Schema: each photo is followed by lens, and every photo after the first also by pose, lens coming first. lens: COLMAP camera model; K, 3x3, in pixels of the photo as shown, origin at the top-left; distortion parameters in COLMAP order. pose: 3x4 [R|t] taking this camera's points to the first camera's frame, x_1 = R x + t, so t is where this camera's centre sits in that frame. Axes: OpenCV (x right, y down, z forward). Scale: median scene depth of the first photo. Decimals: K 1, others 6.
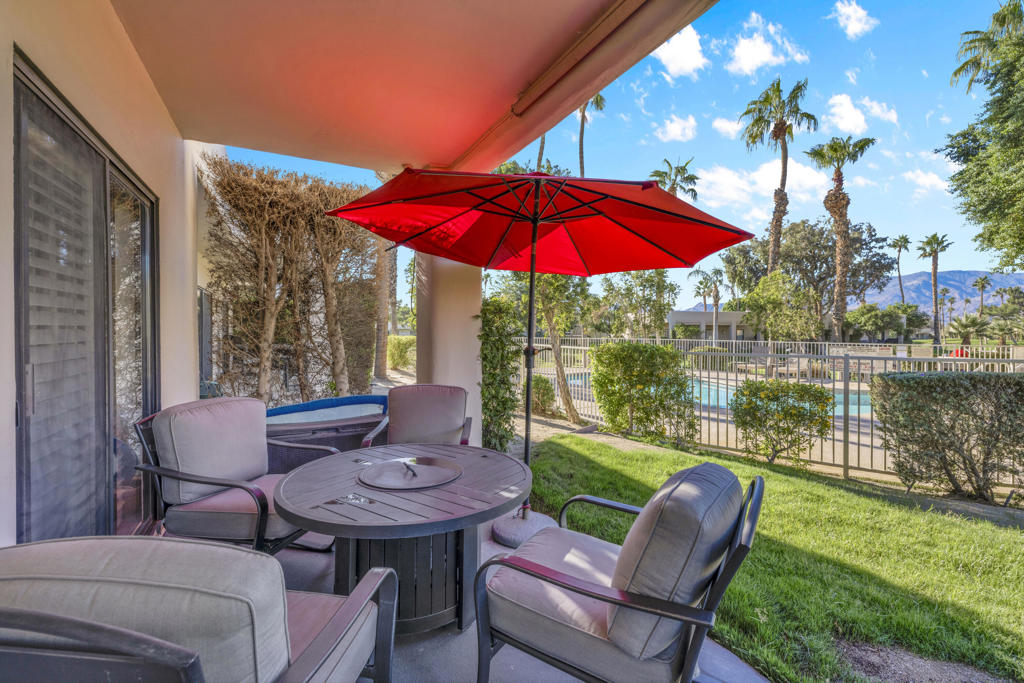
lens RADIAL K [[438.9, 0, 510.3], [0, 438.9, 335.1], [0, 0, 1]] dist [0.001180, 0.000559]
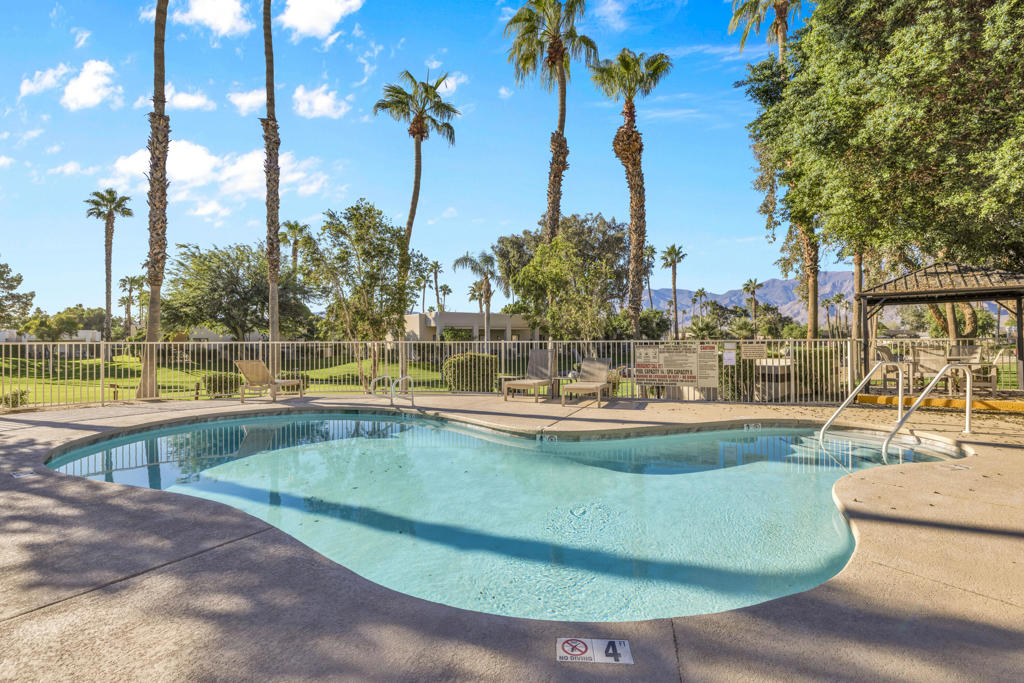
lens RADIAL K [[480.9, 0, 506.6], [0, 480.9, 337.0], [0, 0, 1]] dist [-0.026429, 0.000055]
pose [[0.895561, -0.009082, 0.444846, 0.185791], [0.017839, 0.999721, -0.015503, 0.014780], [-0.444581, 0.021819, 0.895473, 0.341124]]
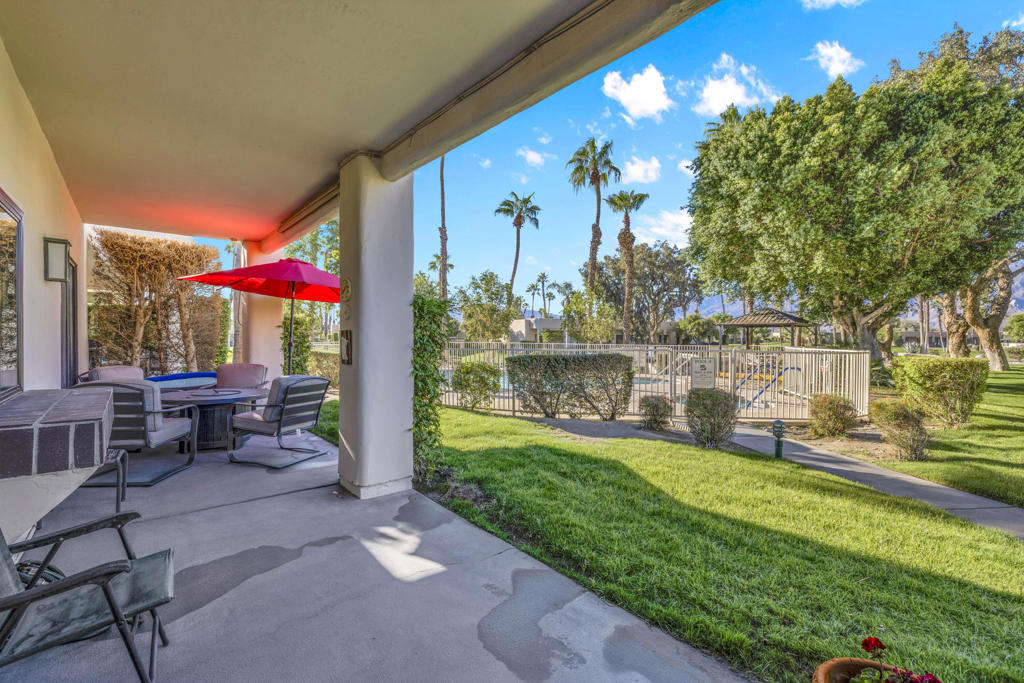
lens RADIAL K [[441.1, 0, 512.0], [0, 441.1, 341.5], [0, 0, 1]] dist [0.001408, 0.000227]
pose [[0.973466, -0.002532, 0.228817, 0.086727], [0.001908, 0.999994, 0.002949, 0.002866], [-0.228823, -0.002434, 0.973465, -0.188290]]
